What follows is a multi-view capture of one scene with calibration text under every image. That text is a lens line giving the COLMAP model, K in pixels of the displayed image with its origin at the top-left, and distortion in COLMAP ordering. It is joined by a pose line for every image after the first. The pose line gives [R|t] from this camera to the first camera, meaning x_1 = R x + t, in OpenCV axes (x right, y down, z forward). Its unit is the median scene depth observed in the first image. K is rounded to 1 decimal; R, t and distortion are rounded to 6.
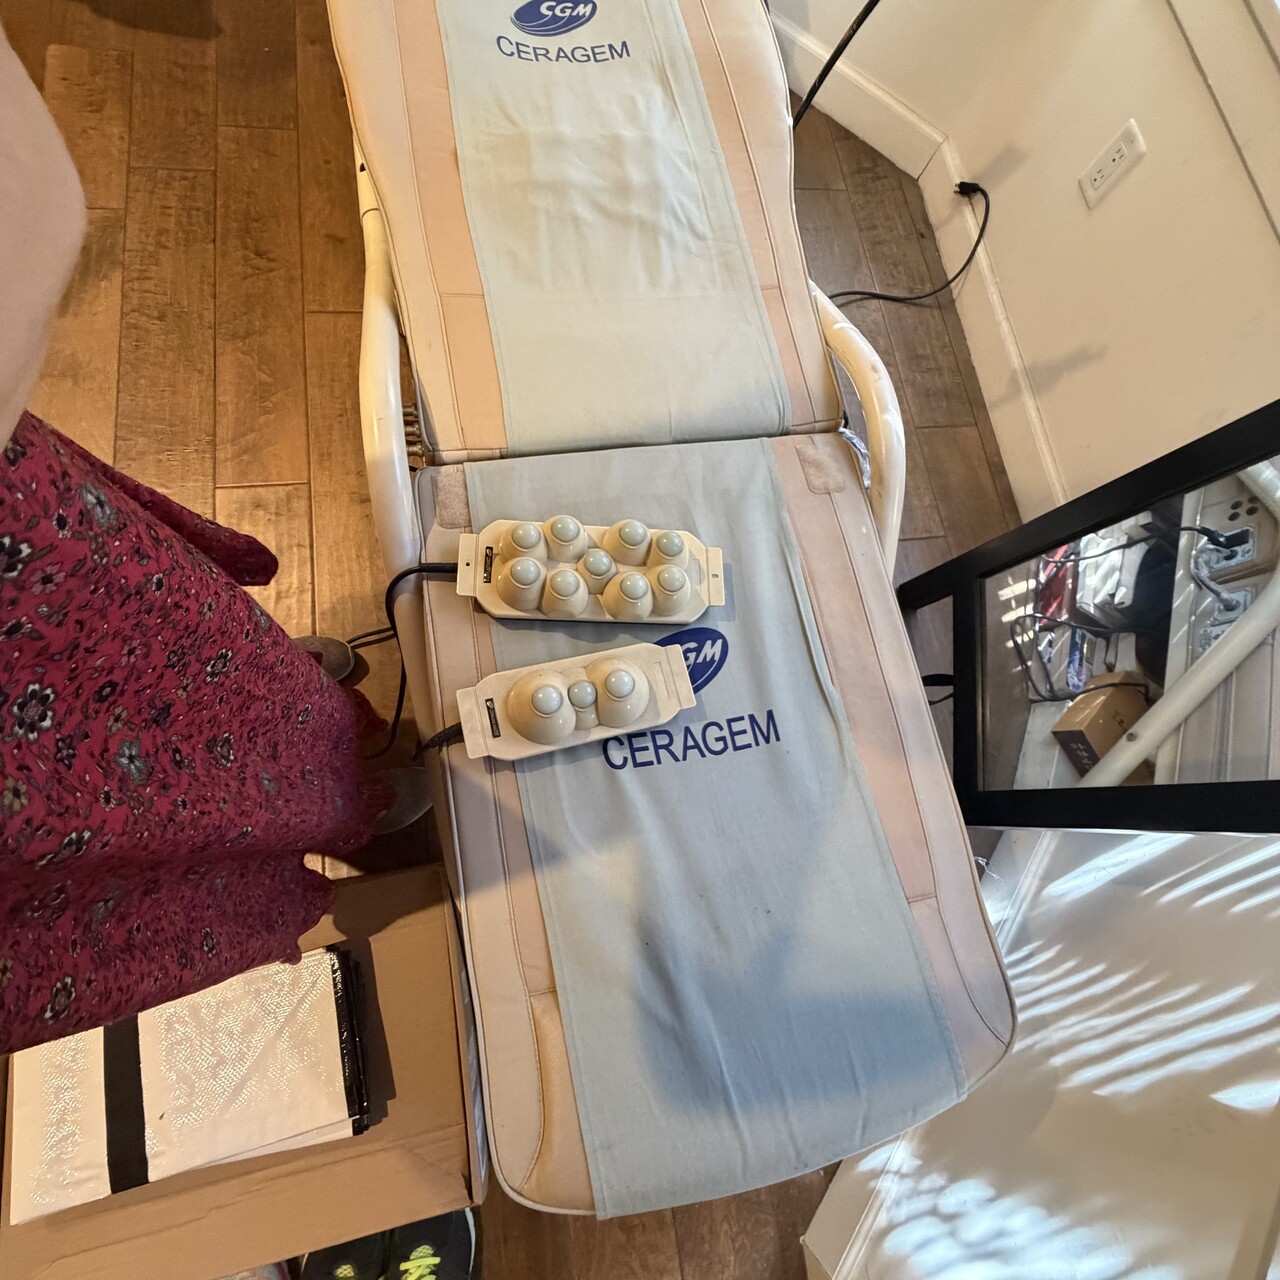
lens RADIAL K [[682.0, 0, 640.0], [0, 682.0, 640.0], [0, 0, 1]] dist [0.002462, 0.000549]
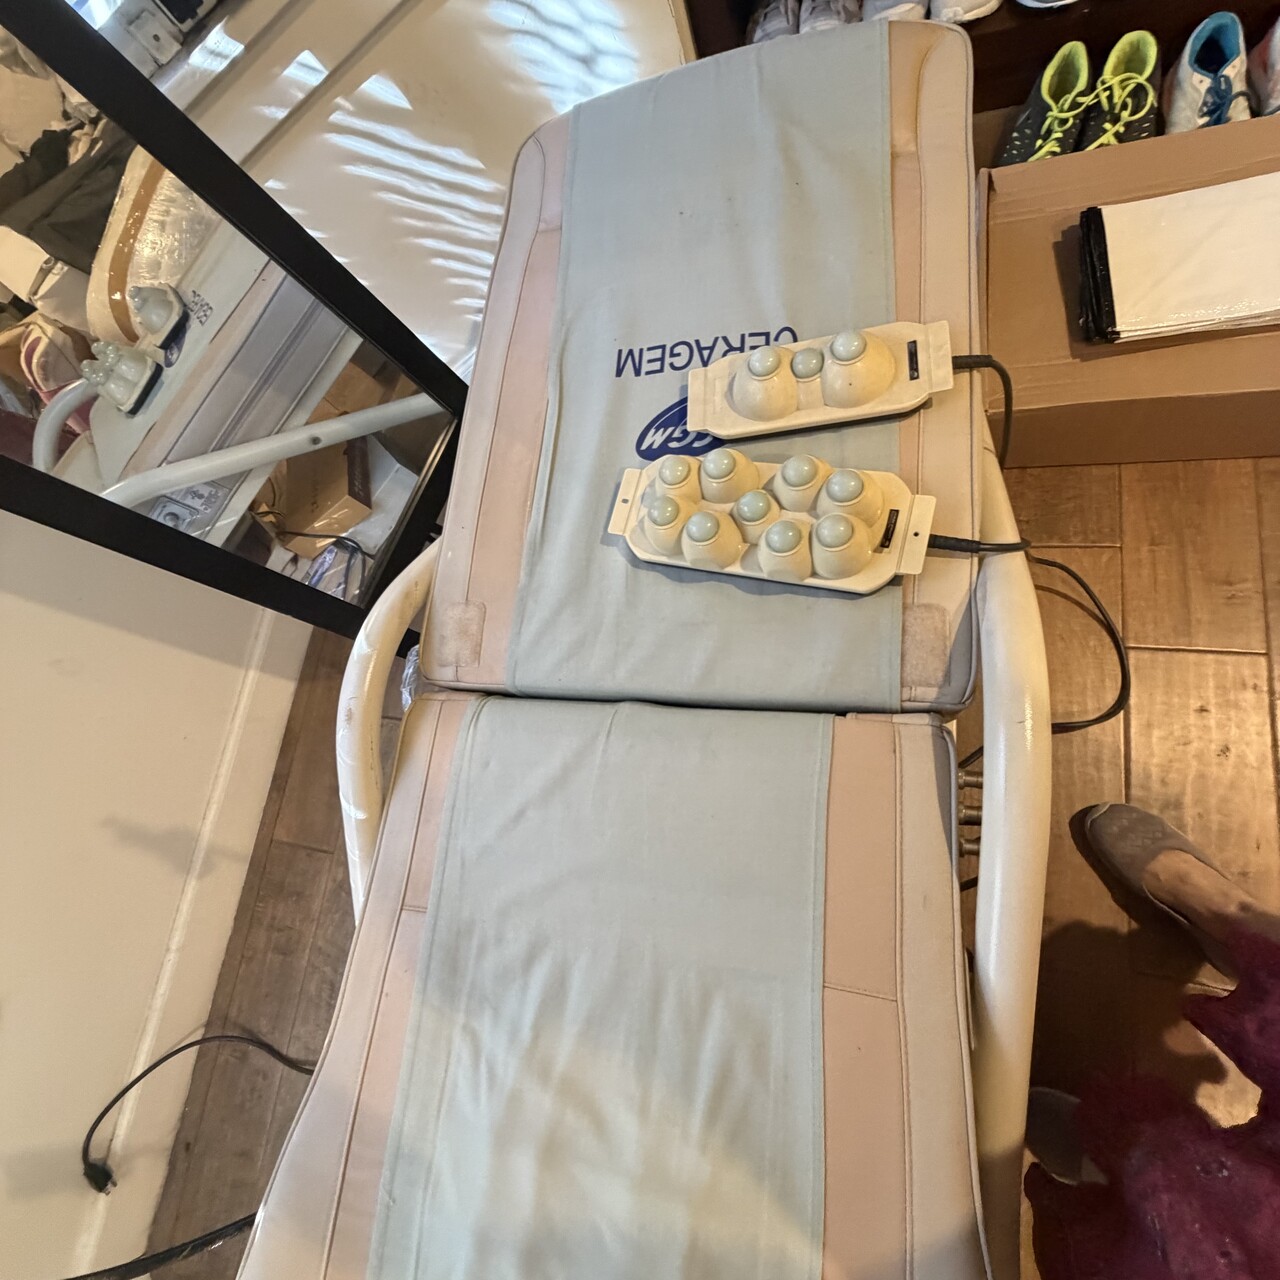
lens RADIAL K [[693.3, 0, 640.0], [0, 693.3, 640.0], [0, 0, 1]] dist [-0.001841, -0.000198]
pose [[-0.943077, -0.240173, 0.230051, -0.155676], [0.319801, -0.844767, 0.429064, -0.621005], [0.091290, 0.478211, 0.873488, 0.312591]]
